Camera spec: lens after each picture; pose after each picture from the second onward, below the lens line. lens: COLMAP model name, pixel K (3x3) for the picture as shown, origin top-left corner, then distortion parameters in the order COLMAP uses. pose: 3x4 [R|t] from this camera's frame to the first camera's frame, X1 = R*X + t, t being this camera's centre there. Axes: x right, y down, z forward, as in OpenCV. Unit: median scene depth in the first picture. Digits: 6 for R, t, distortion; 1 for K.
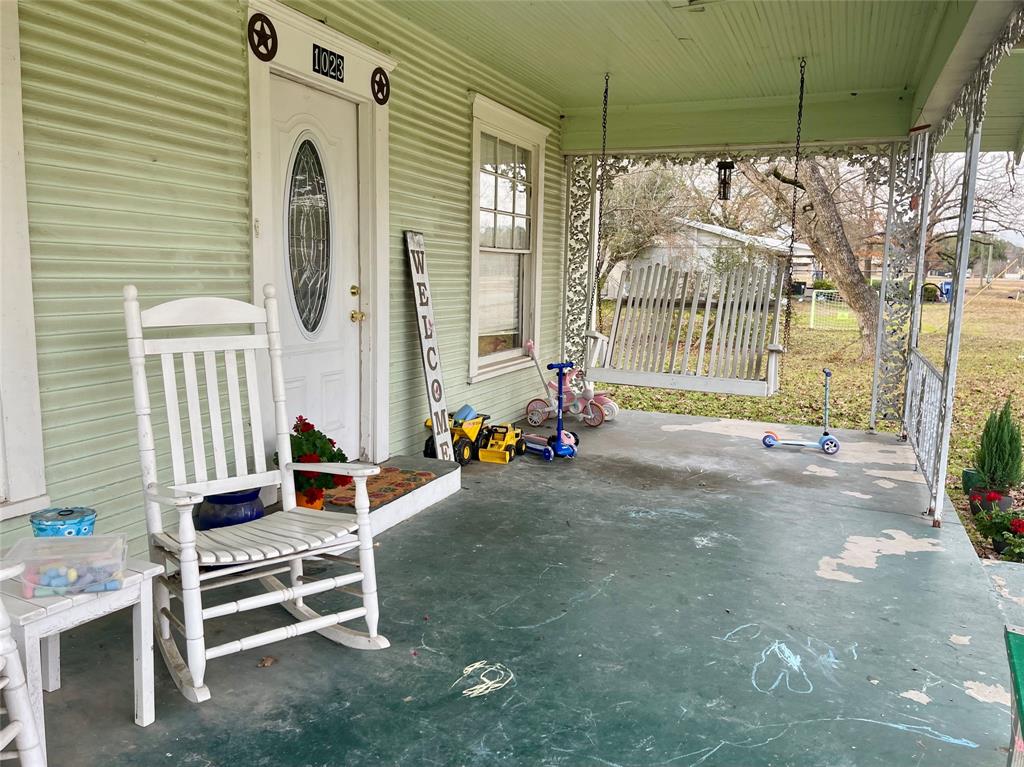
lens RADIAL K [[770.7, 0, 518.7], [0, 770.7, 391.1], [0, 0, 1]] dist [0.046434, -0.071203]
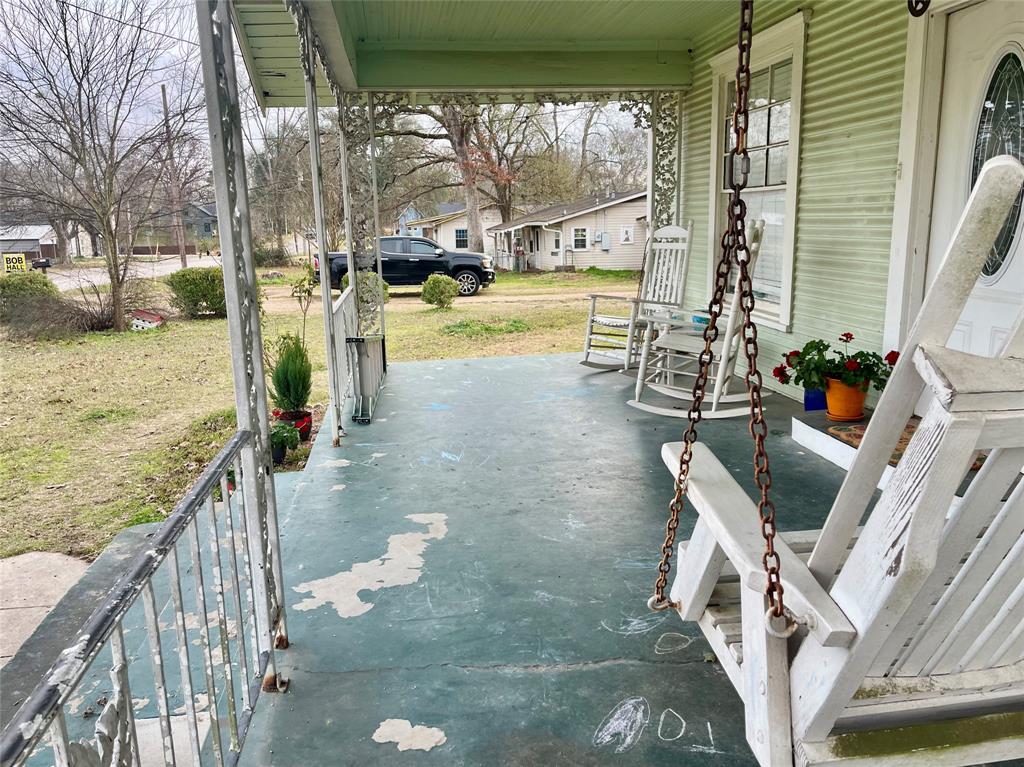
lens RADIAL K [[770.7, 0, 510.3], [0, 770.7, 379.4], [0, 0, 1]] dist [0.046434, -0.071203]
pose [[-0.861425, 0.103727, -0.497179, 0.806722], [-0.070683, 0.944911, 0.319605, -0.258879], [0.502942, 0.310458, -0.806638, 1.829372]]
